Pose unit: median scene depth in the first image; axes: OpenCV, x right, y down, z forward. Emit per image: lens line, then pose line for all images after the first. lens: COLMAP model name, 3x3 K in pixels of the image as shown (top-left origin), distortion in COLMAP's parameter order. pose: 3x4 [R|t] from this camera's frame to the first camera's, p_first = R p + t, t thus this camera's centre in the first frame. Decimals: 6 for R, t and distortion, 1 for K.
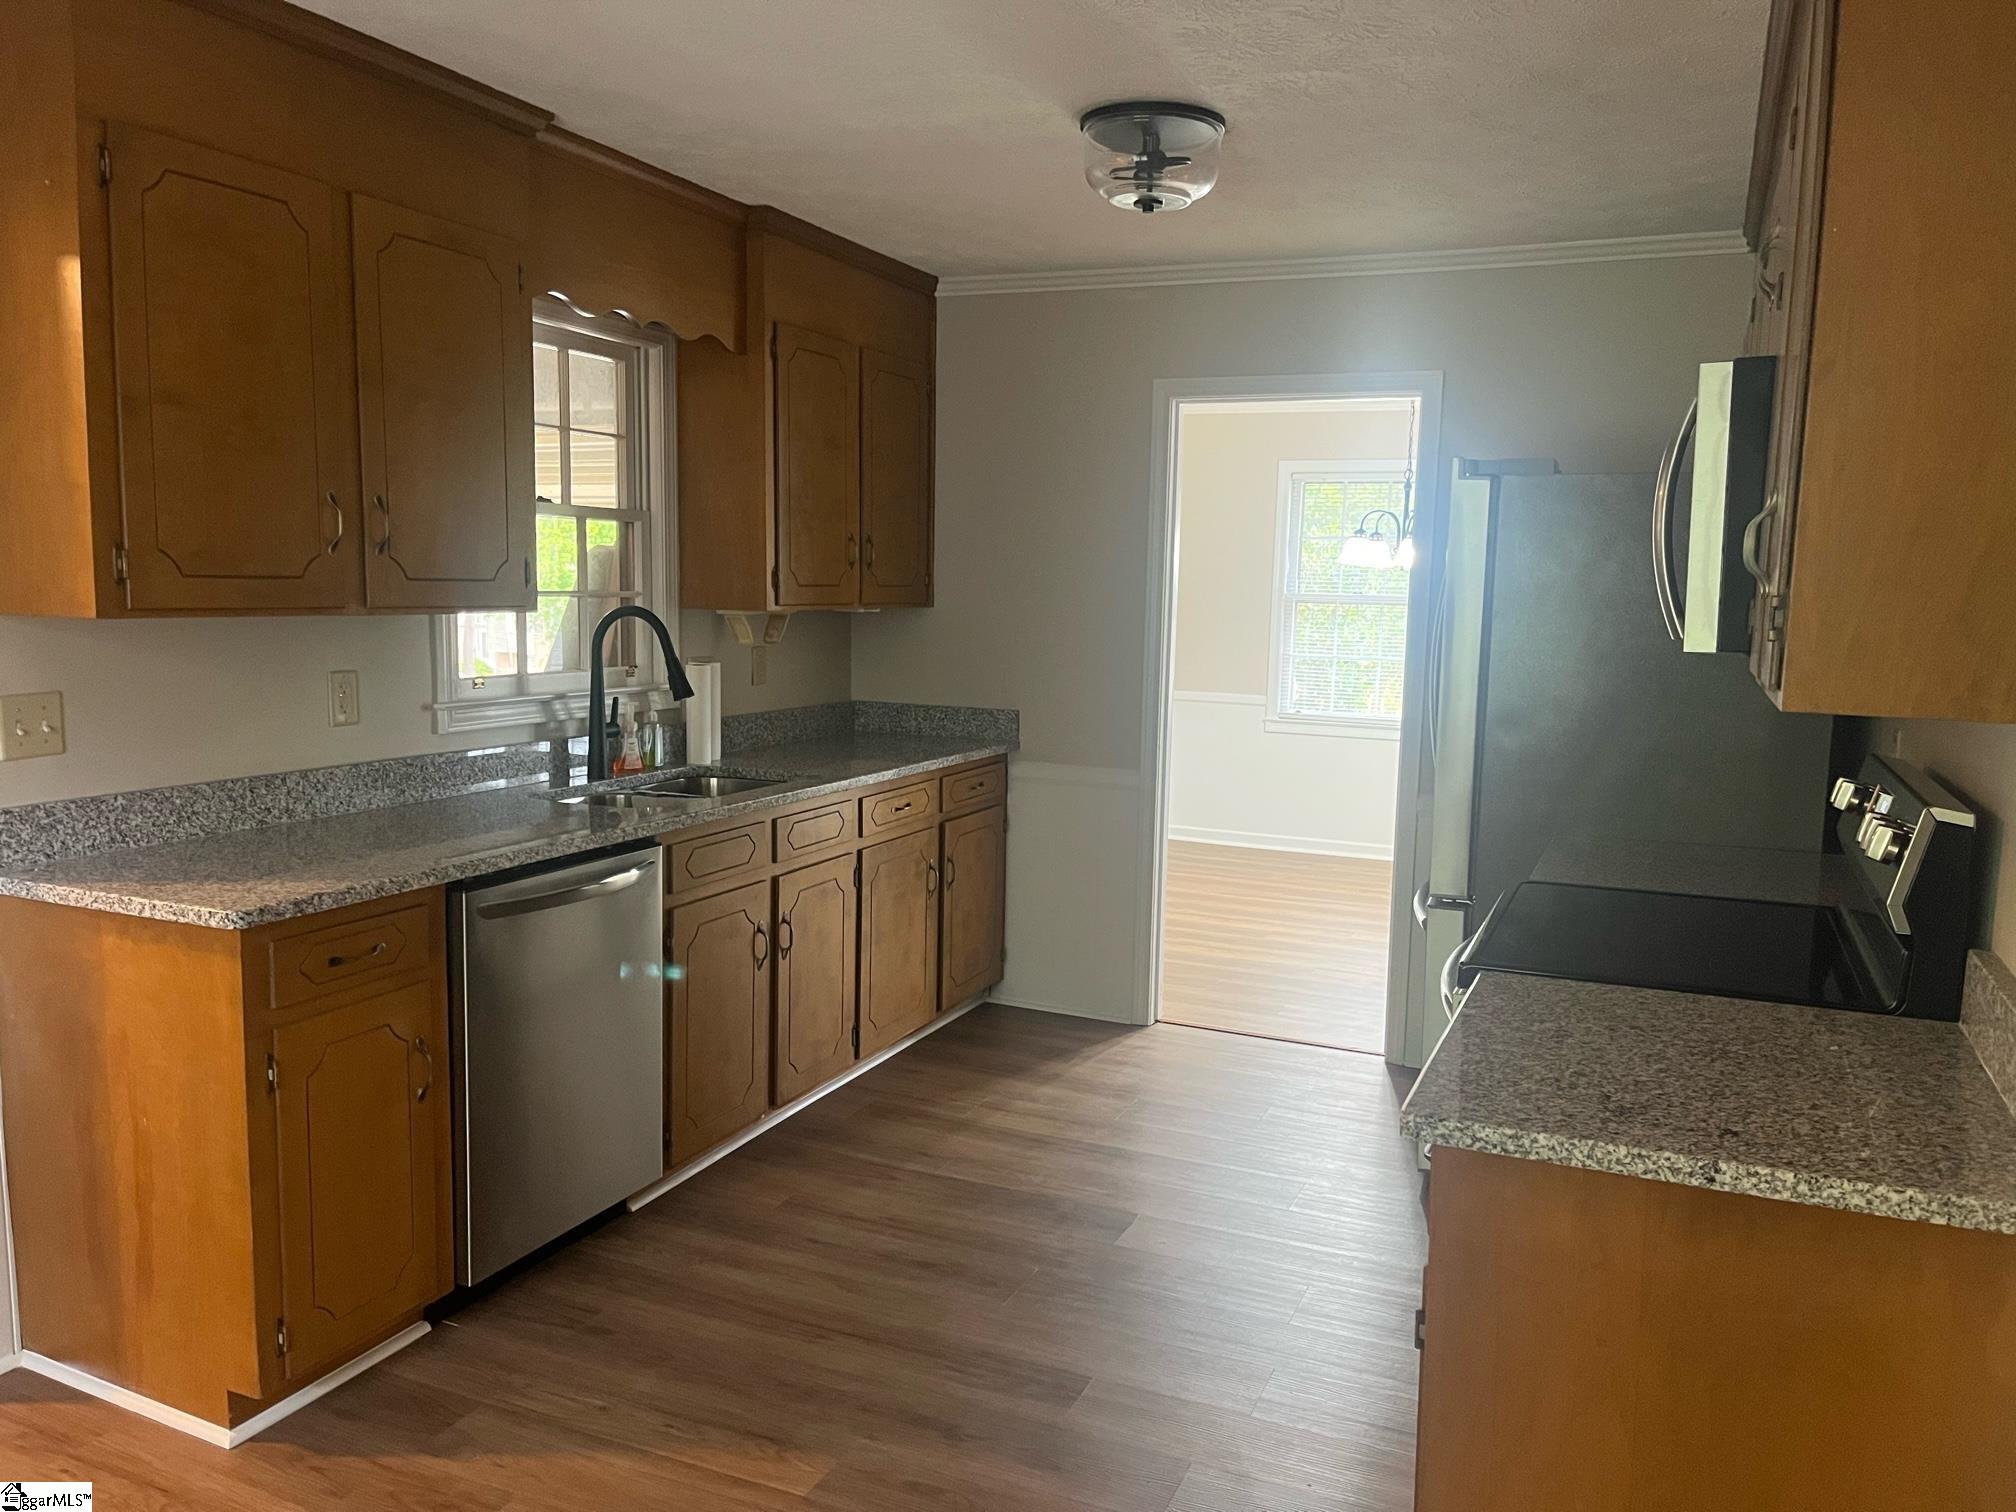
lens RADIAL K [[1528.7, 0, 1026.6], [0, 1528.7, 765.8], [0, 0, 1]] dist [0.060915, -0.075502]
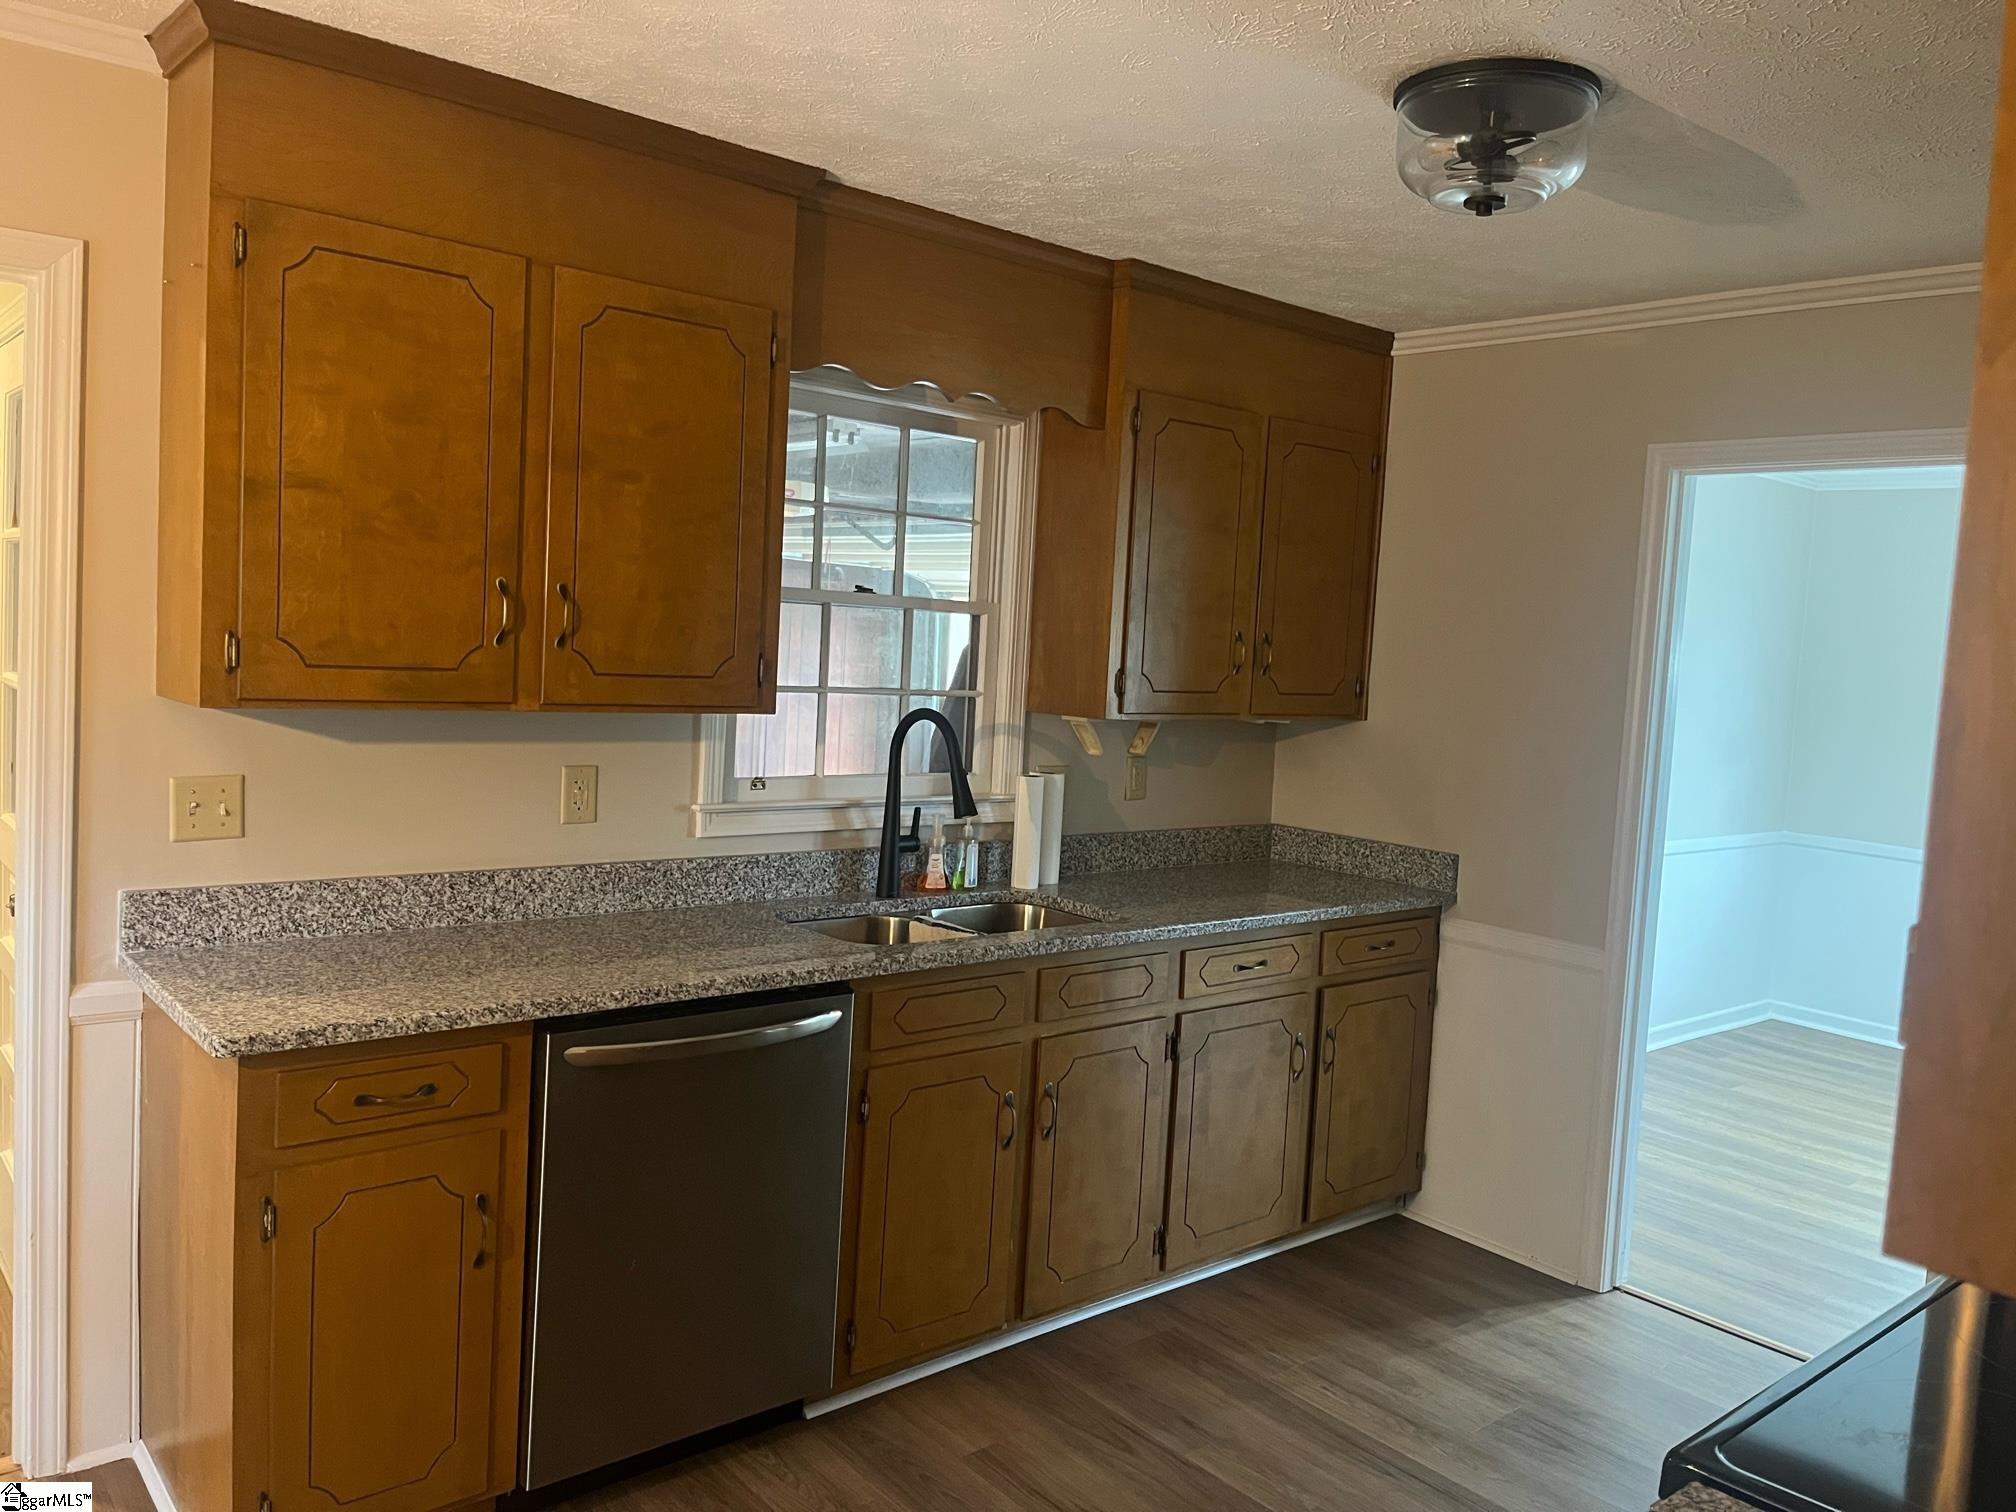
lens RADIAL K [[1532.7, 0, 1004.5], [0, 1532.7, 735.1], [0, 0, 1]] dist [0.059224, -0.077172]
pose [[0.897465, 0.057787, -0.437284, 0.190179], [-0.090083, 0.994498, -0.053462, -0.049628], [0.431789, 0.087372, 0.897733, 0.242671]]
